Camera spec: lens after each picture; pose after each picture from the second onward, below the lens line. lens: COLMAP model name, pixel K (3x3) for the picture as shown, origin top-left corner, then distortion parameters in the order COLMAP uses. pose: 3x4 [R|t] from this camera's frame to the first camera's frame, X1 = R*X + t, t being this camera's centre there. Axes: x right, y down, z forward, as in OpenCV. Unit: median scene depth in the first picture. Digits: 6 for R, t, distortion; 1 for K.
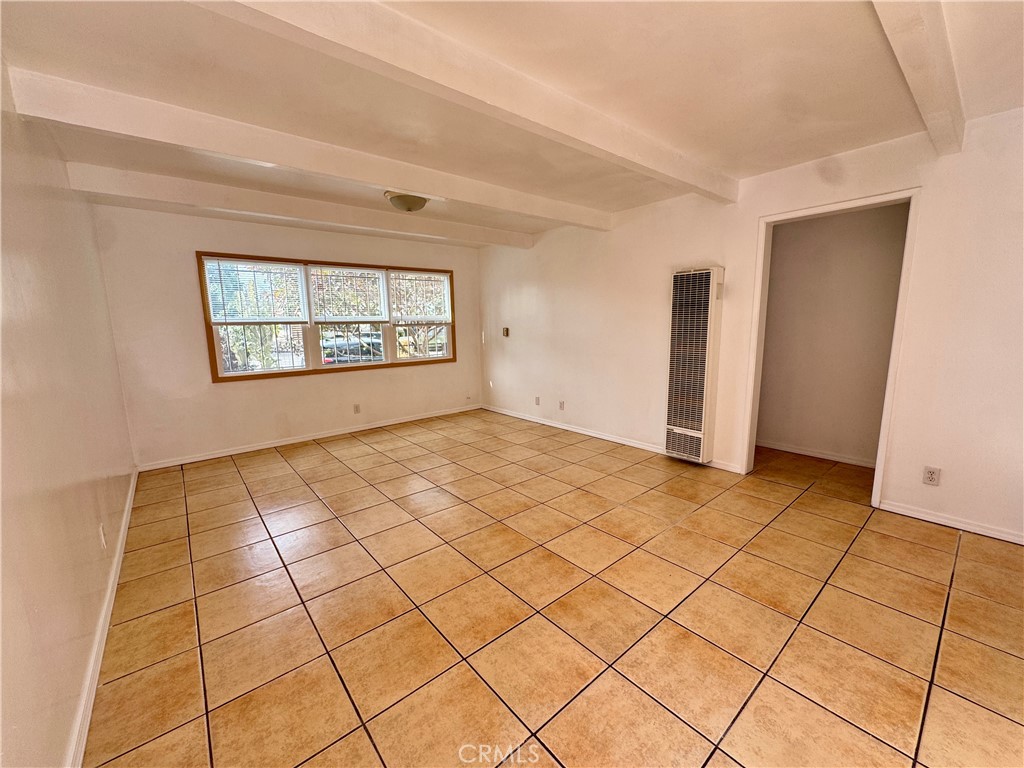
lens RADIAL K [[409.2, 0, 515.3], [0, 409.2, 378.5], [0, 0, 1]] dist [-0.006250, 0.000407]
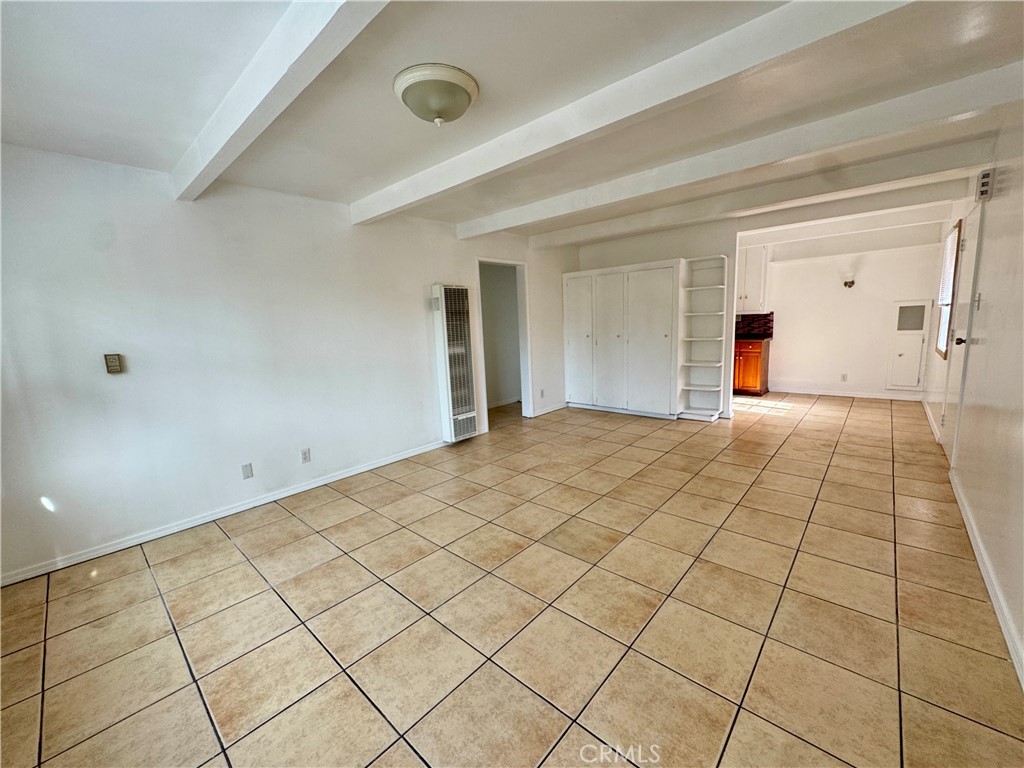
lens RADIAL K [[409.2, 0, 512.1], [0, 409.2, 380.0], [0, 0, 1]] dist [-0.006250, 0.000407]
pose [[-0.129079, -0.114868, 0.984959, -0.761097], [0.187292, 0.972567, 0.137967, -0.112154], [-0.973787, 0.202283, -0.104024, 0.923290]]
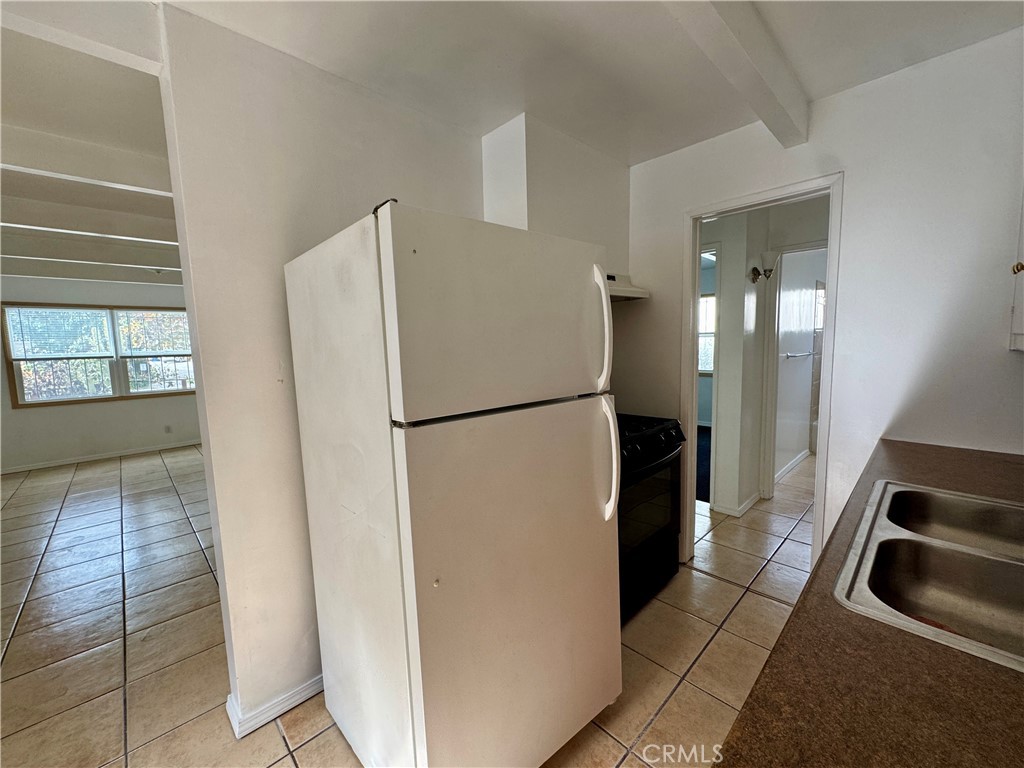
lens RADIAL K [[409.2, 0, 529.0], [0, 409.2, 389.1], [0, 0, 1]] dist [-0.006250, 0.000407]
pose [[0.997418, -0.015641, 0.070085, 0.705623], [0.018248, 0.999159, -0.036708, 0.026631], [-0.069451, 0.037892, 0.996865, -0.311196]]
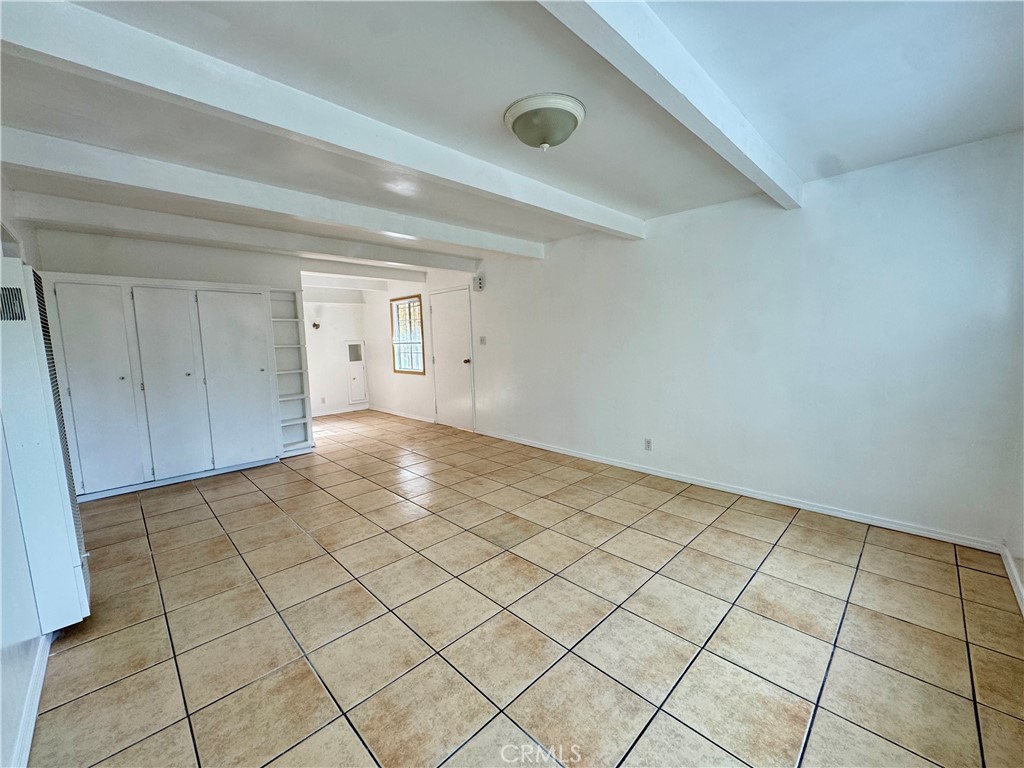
lens RADIAL K [[409.2, 0, 507.7], [0, 409.2, 384.2], [0, 0, 1]] dist [-0.006250, 0.000407]
pose [[-0.996708, 0.052080, -0.062138, -0.138056], [0.034719, 0.966745, 0.253373, -0.206411], [0.073267, 0.250382, -0.965371, 1.453079]]
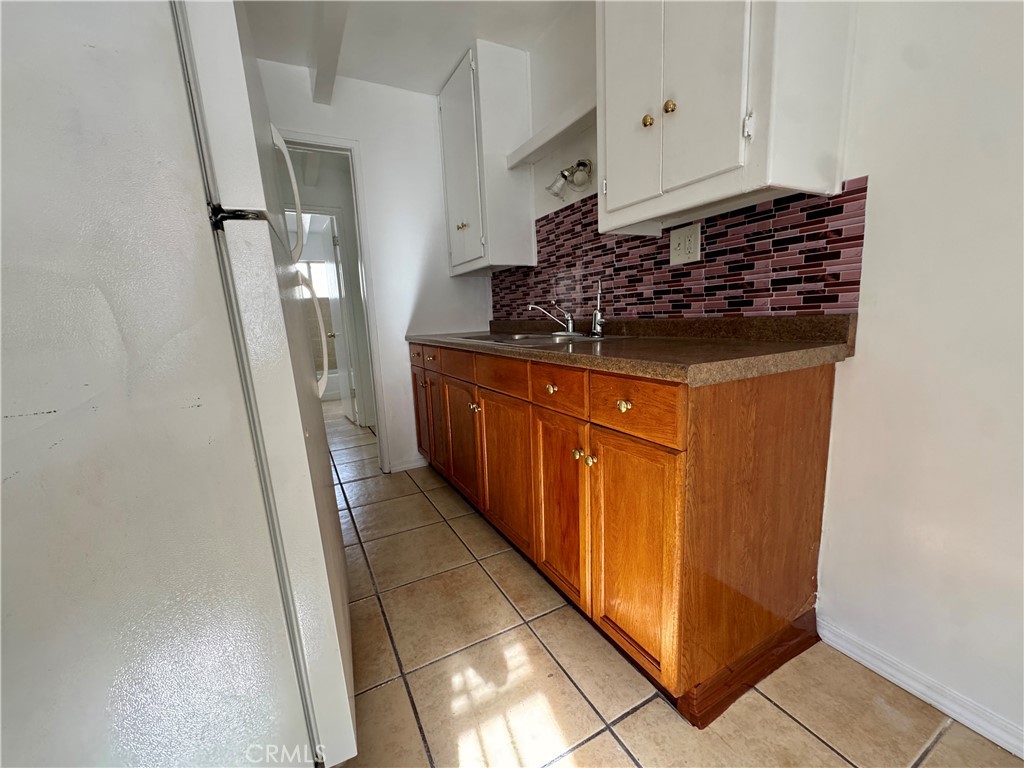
lens RADIAL K [[409.2, 0, 511.2], [0, 409.2, 384.9], [0, 0, 1]] dist [-0.006250, 0.000407]
pose [[0.212830, -0.150357, 0.965451, 0.488163], [0.183568, 0.976648, 0.111634, 0.109560], [-0.959691, 0.153467, 0.235461, -0.198061]]
